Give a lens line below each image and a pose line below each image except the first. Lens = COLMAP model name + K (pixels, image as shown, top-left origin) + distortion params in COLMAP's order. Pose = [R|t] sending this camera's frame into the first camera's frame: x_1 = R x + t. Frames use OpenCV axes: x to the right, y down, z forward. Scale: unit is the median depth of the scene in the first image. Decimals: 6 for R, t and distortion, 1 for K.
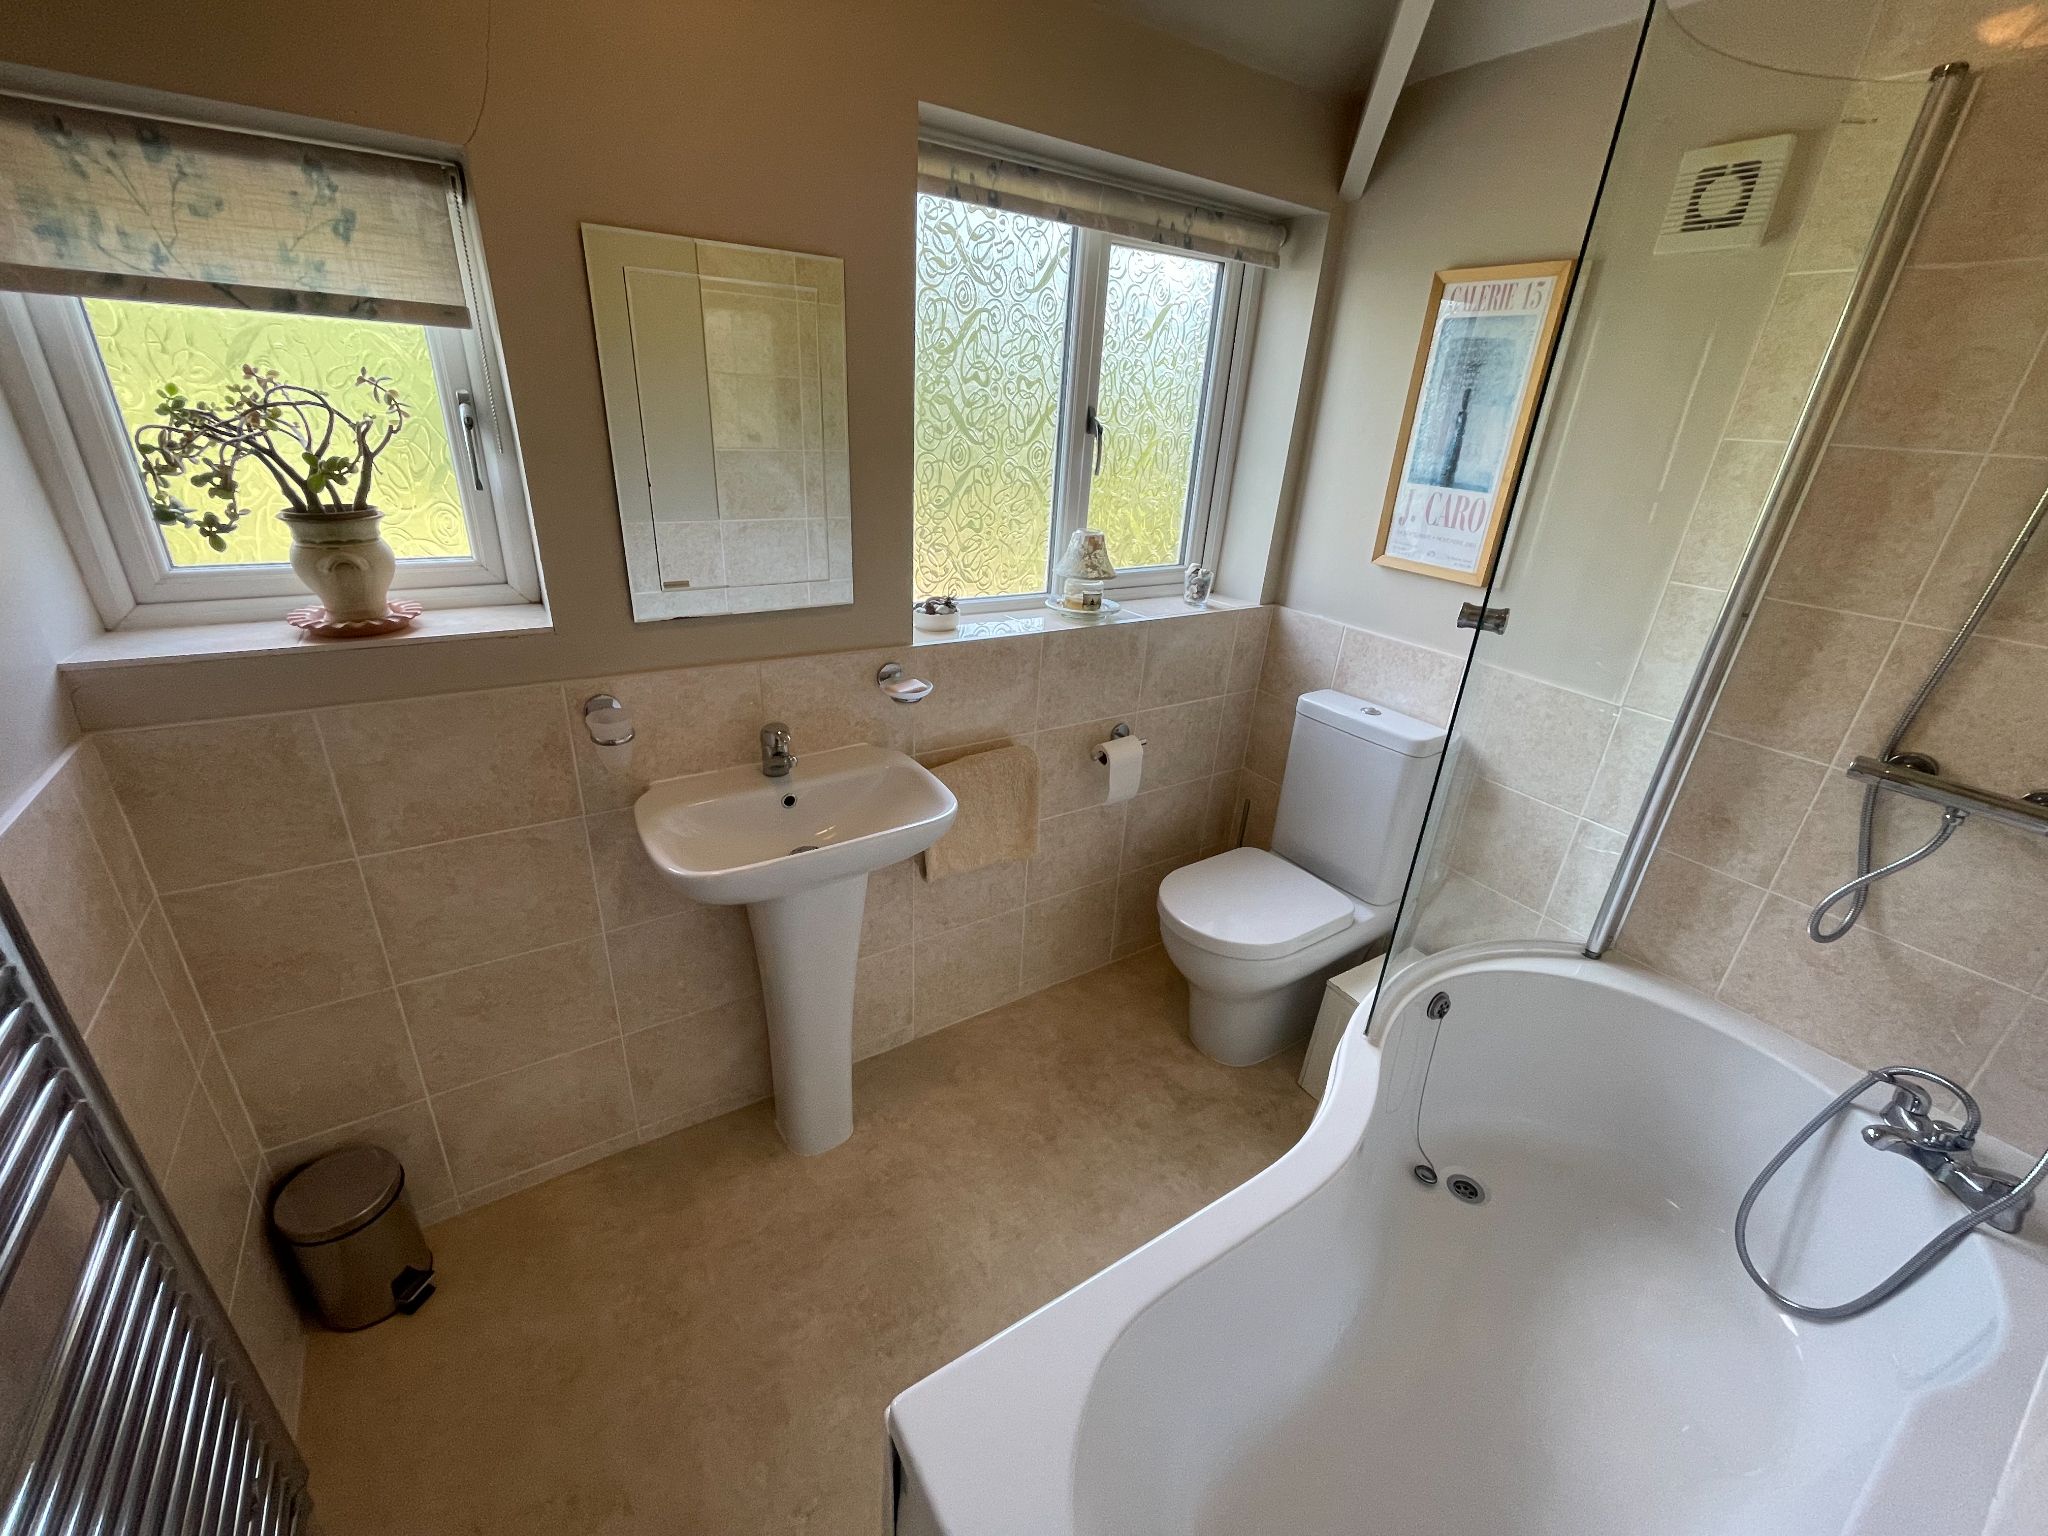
lens RADIAL K [[828.9, 0, 1025.5], [0, 828.9, 769.2], [0, 0, 1]] dist [-0.002303, 0.001825]
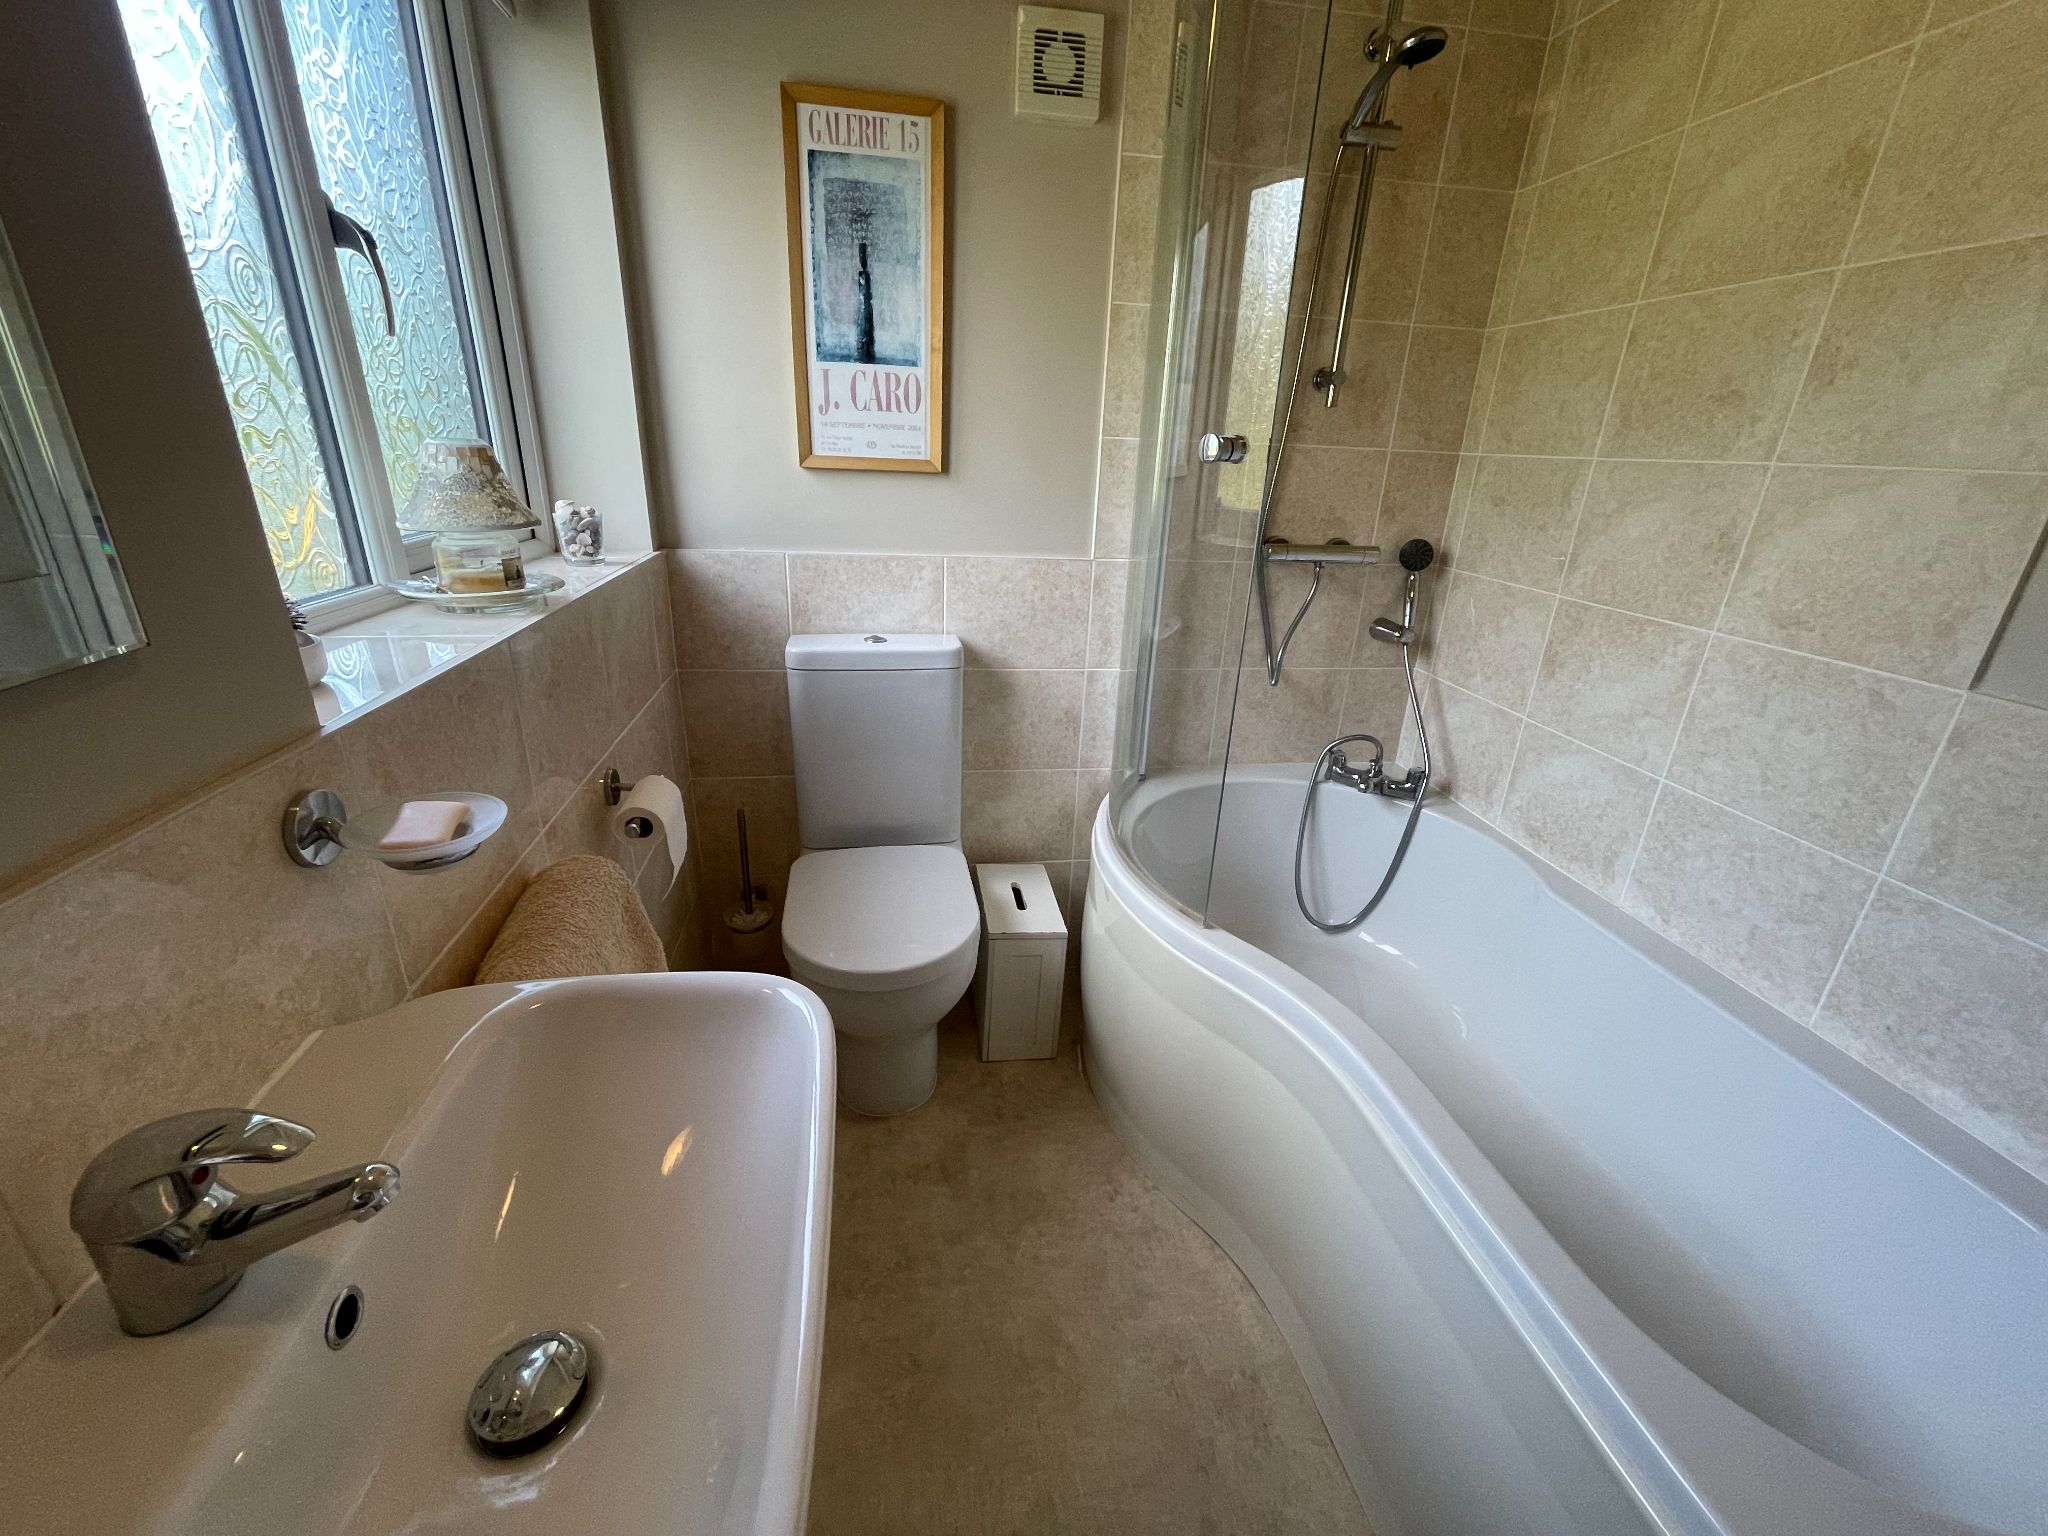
lens RADIAL K [[828.9, 0, 1015.5], [0, 828.9, 762.0], [0, 0, 1]] dist [-0.002303, 0.001825]
pose [[0.422619, -0.369028, 0.827775, -0.304130], [0.358105, 0.907021, 0.221527, -0.102551], [-0.832559, 0.202809, 0.515476, 0.524595]]
